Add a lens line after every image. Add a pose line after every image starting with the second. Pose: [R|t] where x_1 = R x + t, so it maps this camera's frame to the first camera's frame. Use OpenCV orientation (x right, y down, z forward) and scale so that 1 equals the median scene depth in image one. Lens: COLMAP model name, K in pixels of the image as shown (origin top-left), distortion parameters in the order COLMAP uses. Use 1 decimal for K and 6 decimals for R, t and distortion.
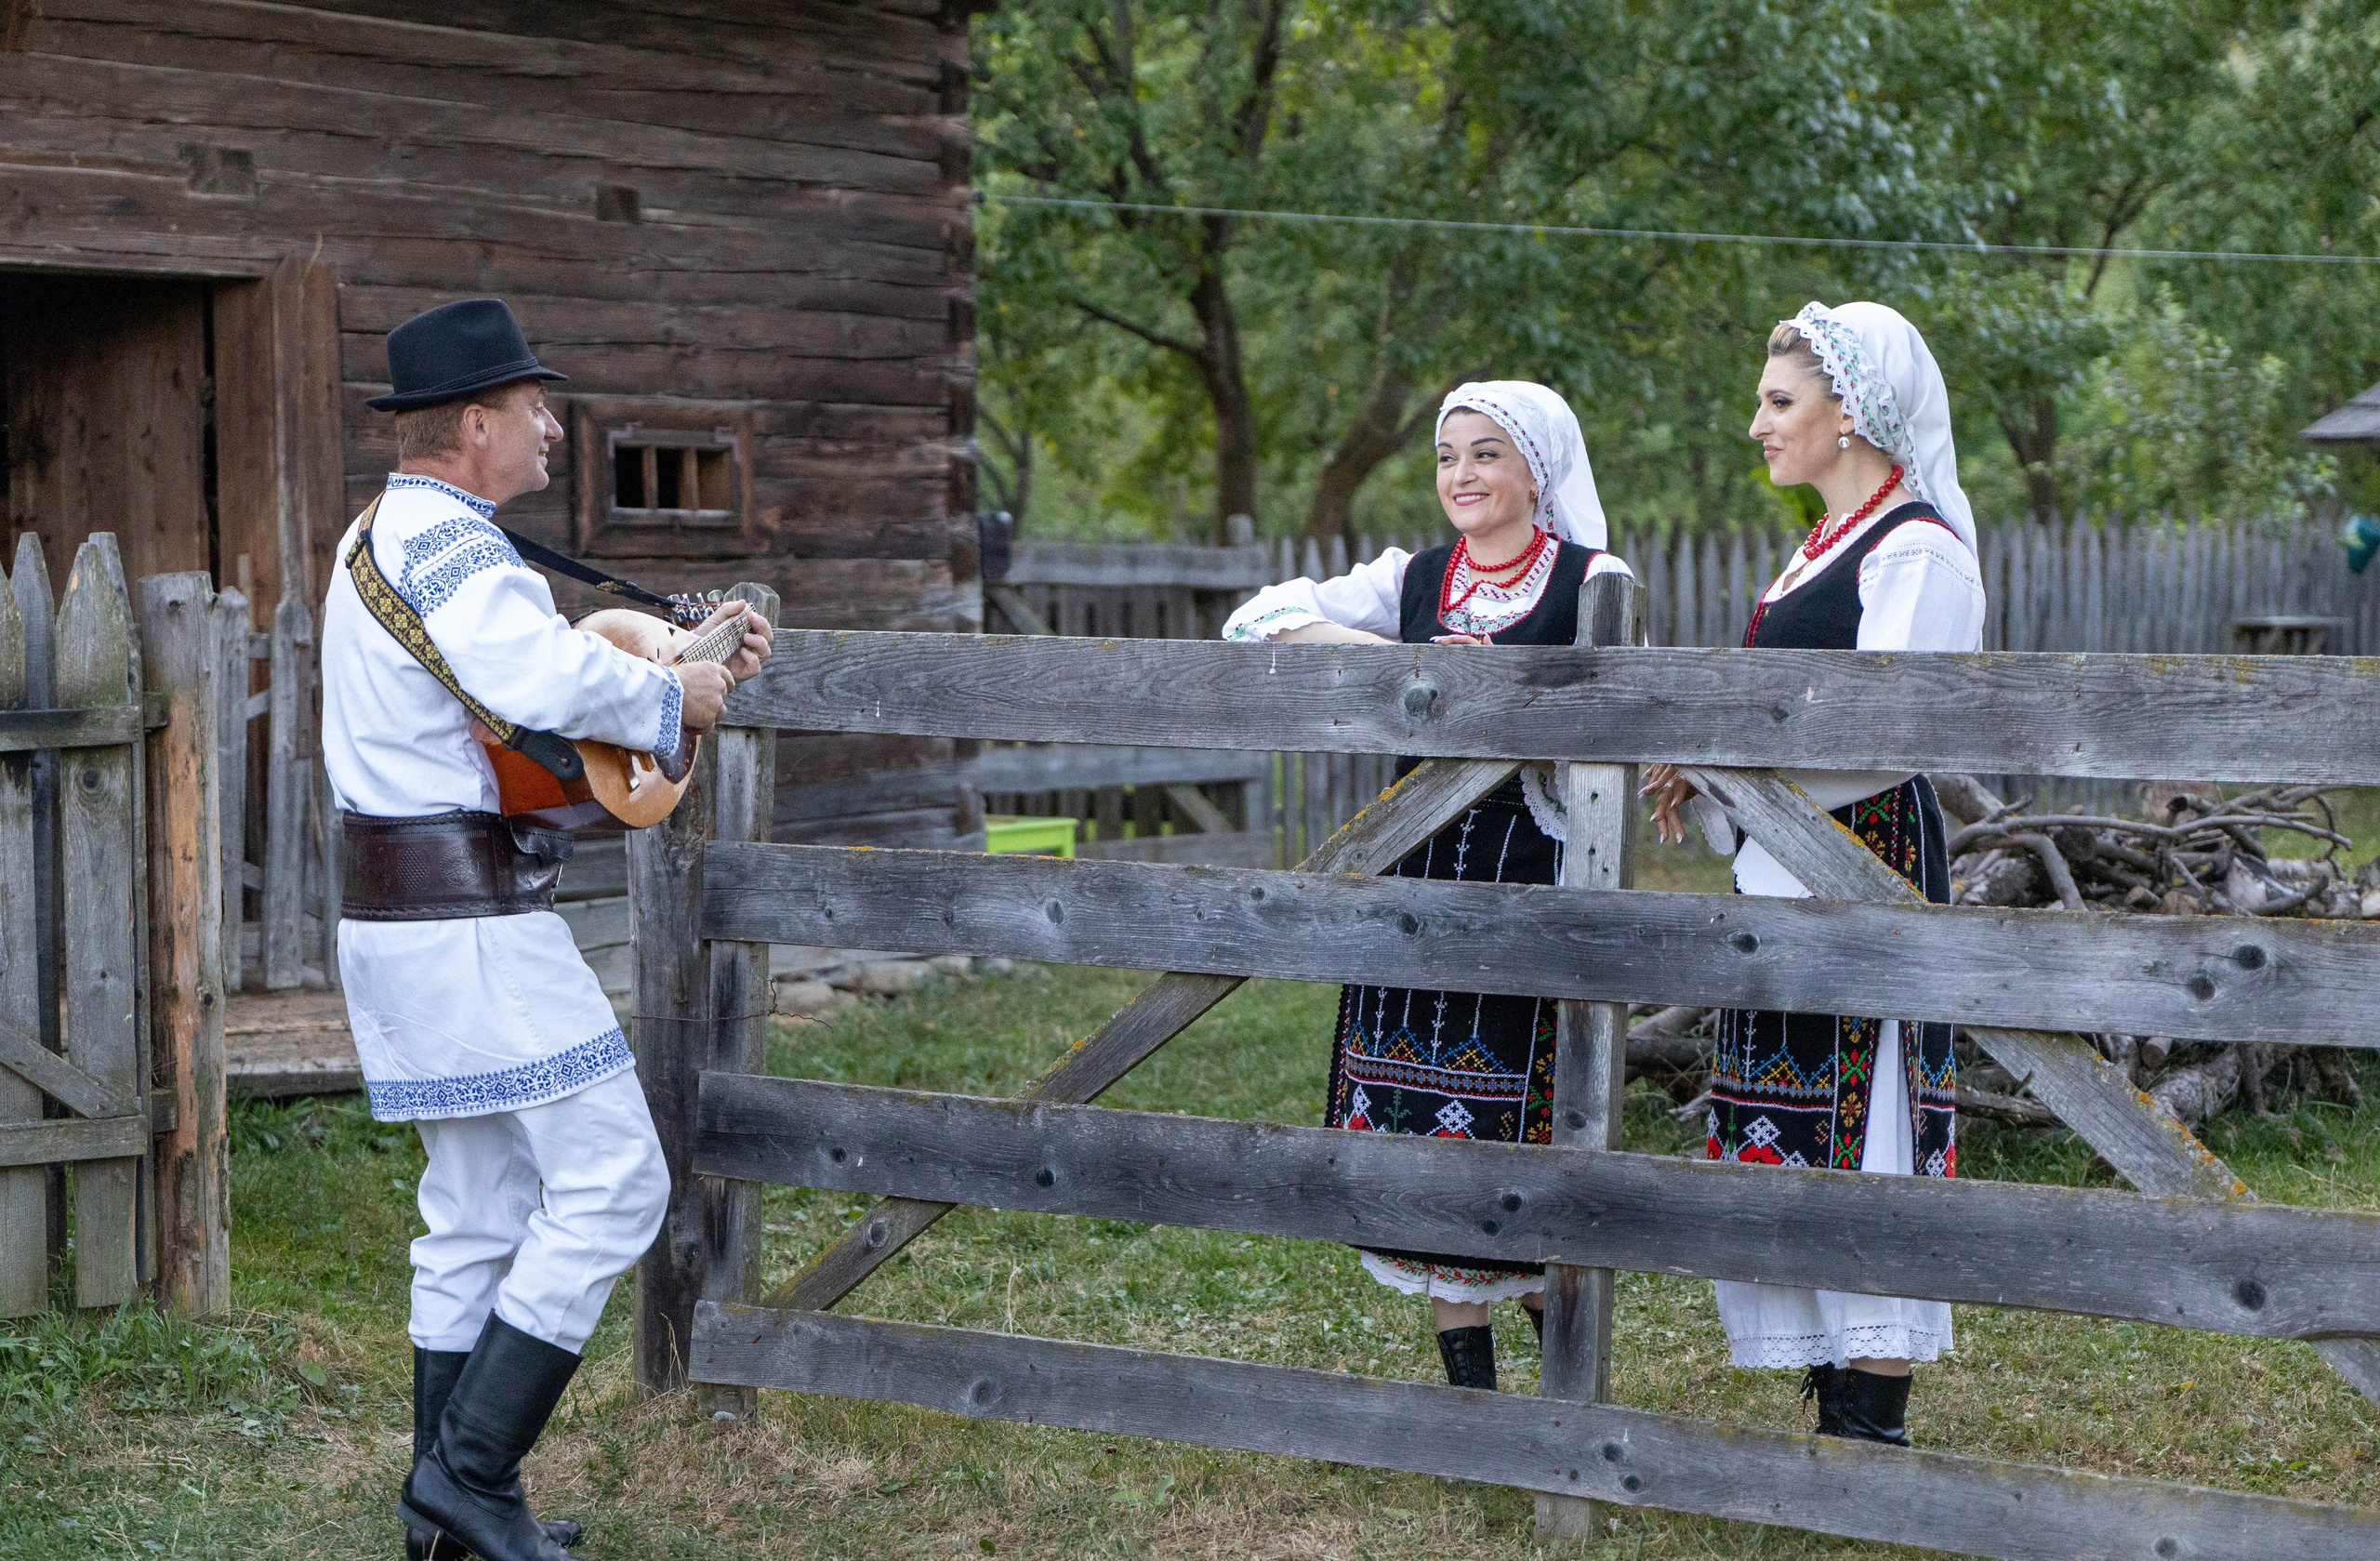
lens RADIAL K [[4764.6, 0, 1192.6], [0, 4764.6, 835.6], [0, 0, 1]] dist [0.183726, -0.264876]
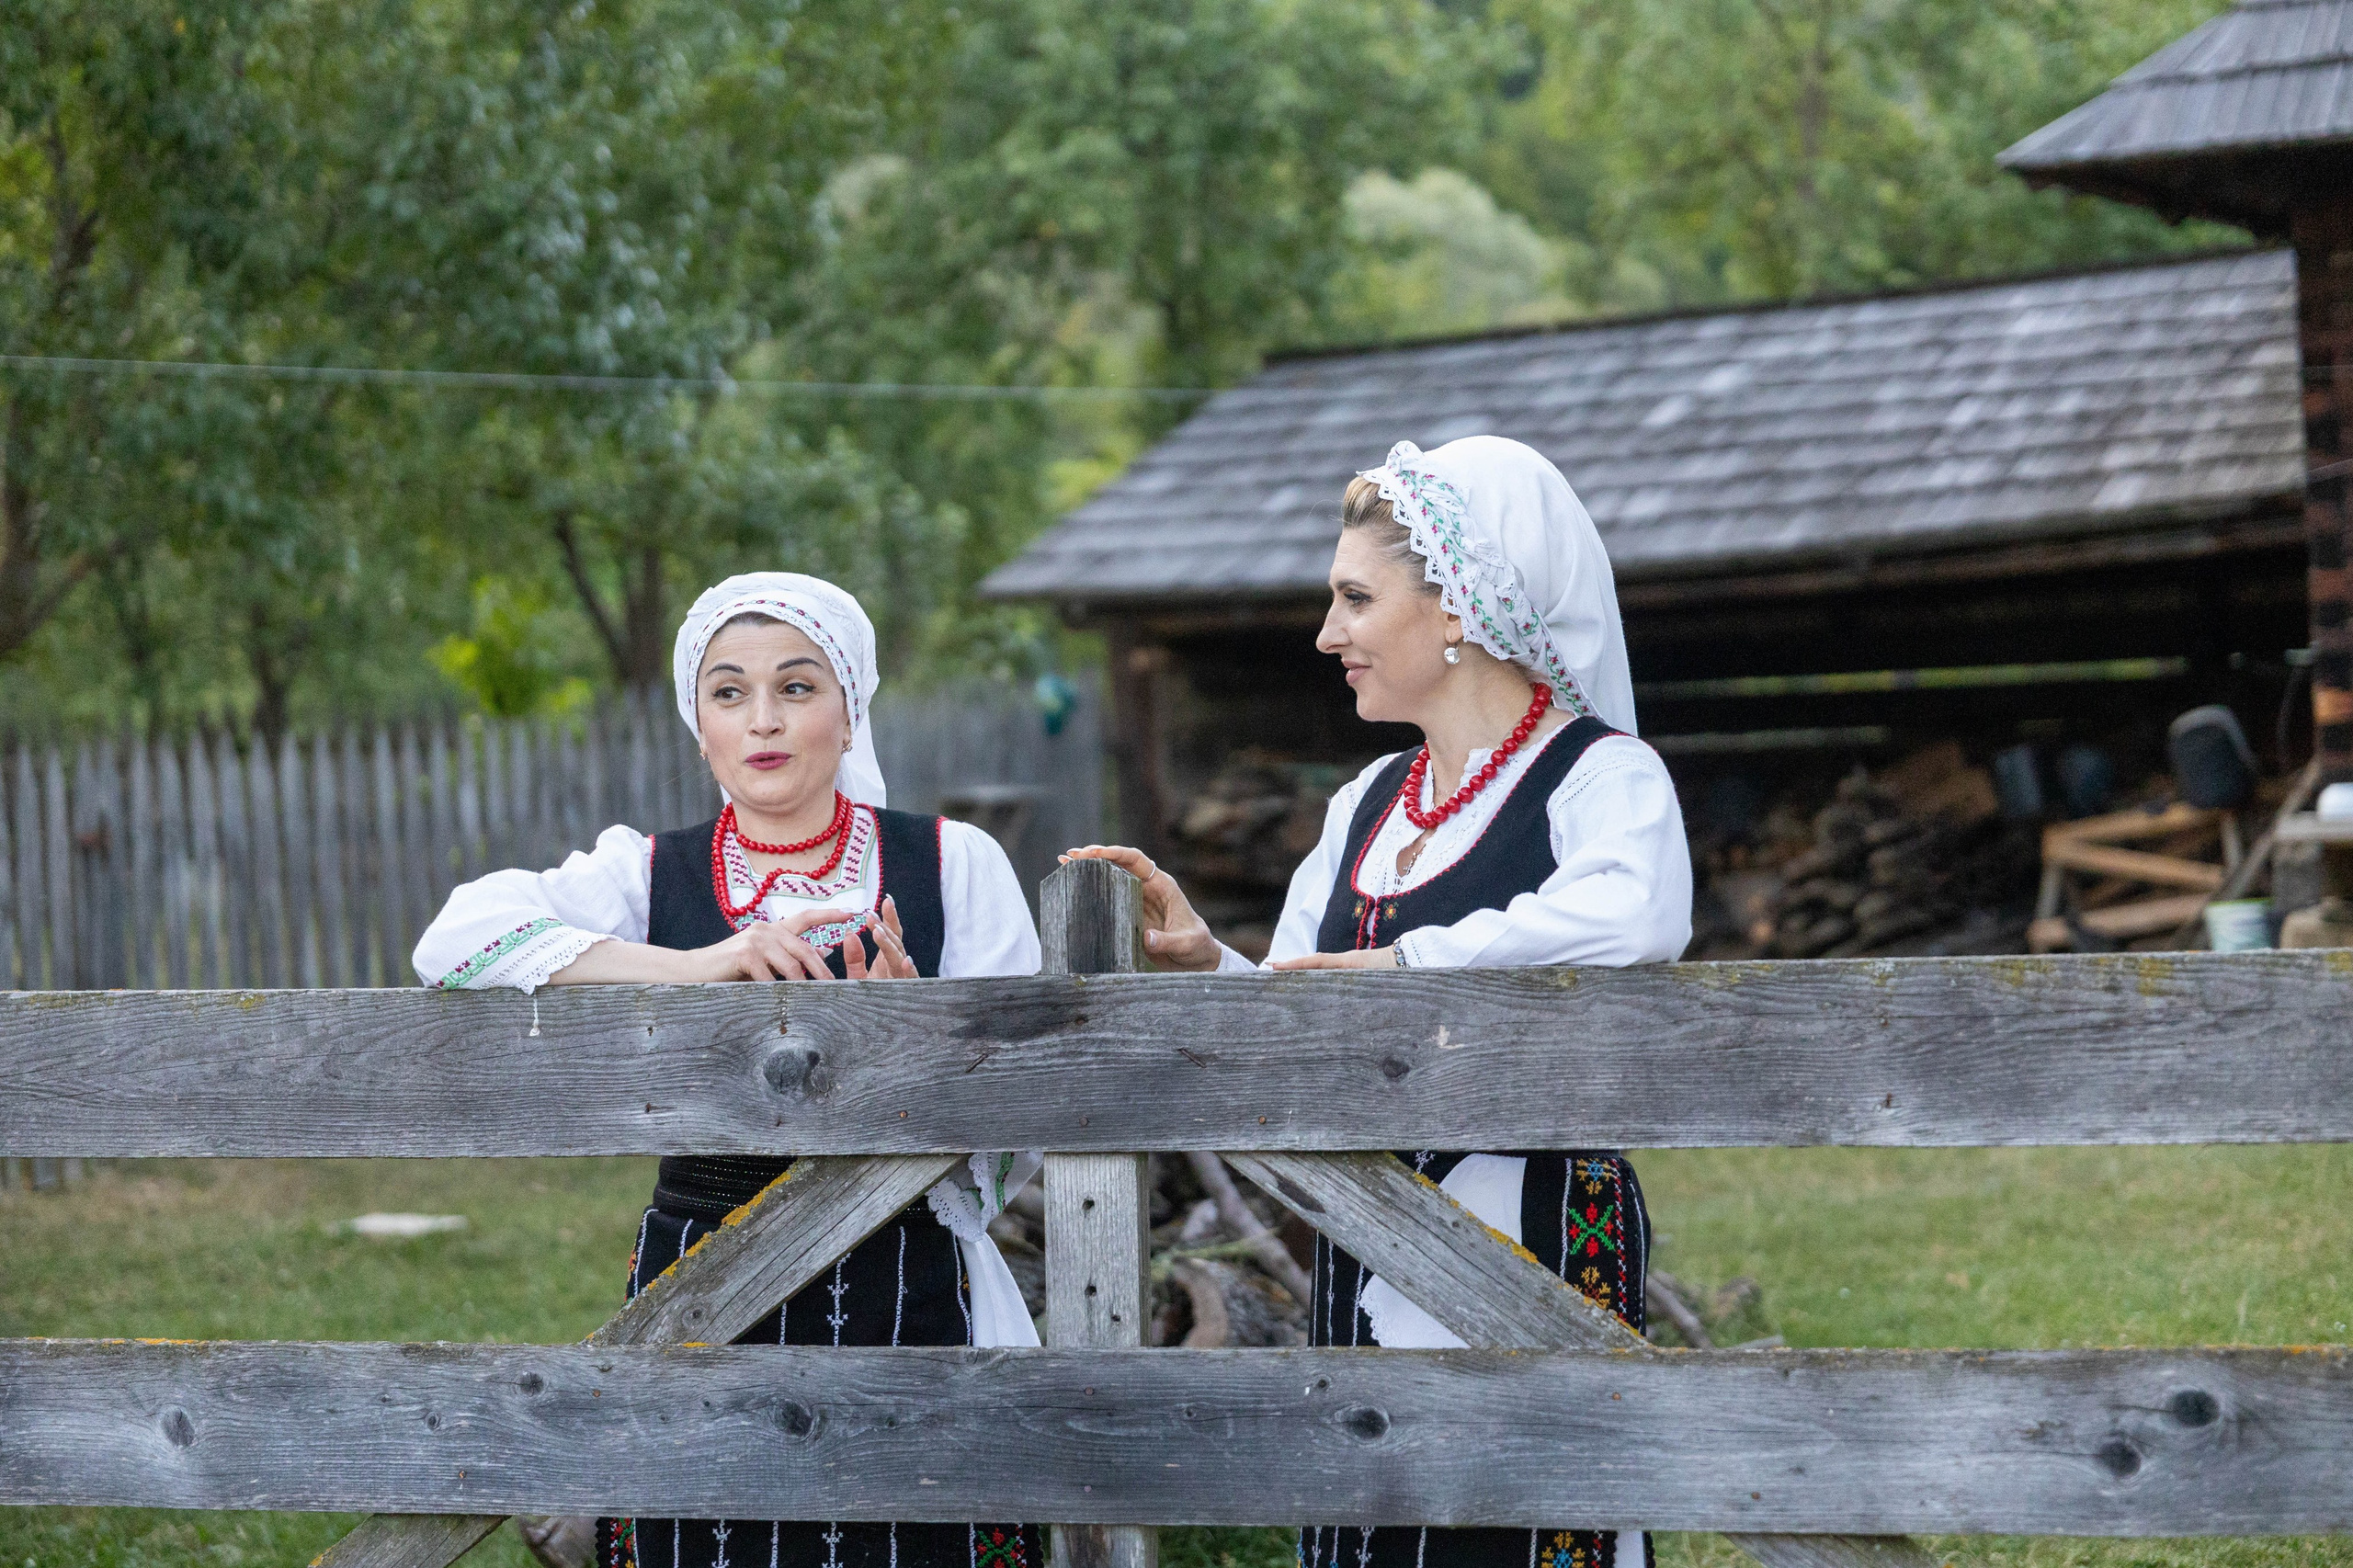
lens RADIAL K [[4946.3, 0, 1104.2], [0, 4946.3, 781.3], [0, 0, 1]] dist [0.164916, -1.572353]
pose [[0.951782, -0.046453, 0.303236, -0.133567], [0.060245, 0.997524, -0.036282, -0.047524], [-0.300800, 0.052801, 0.952224, 0.407111]]
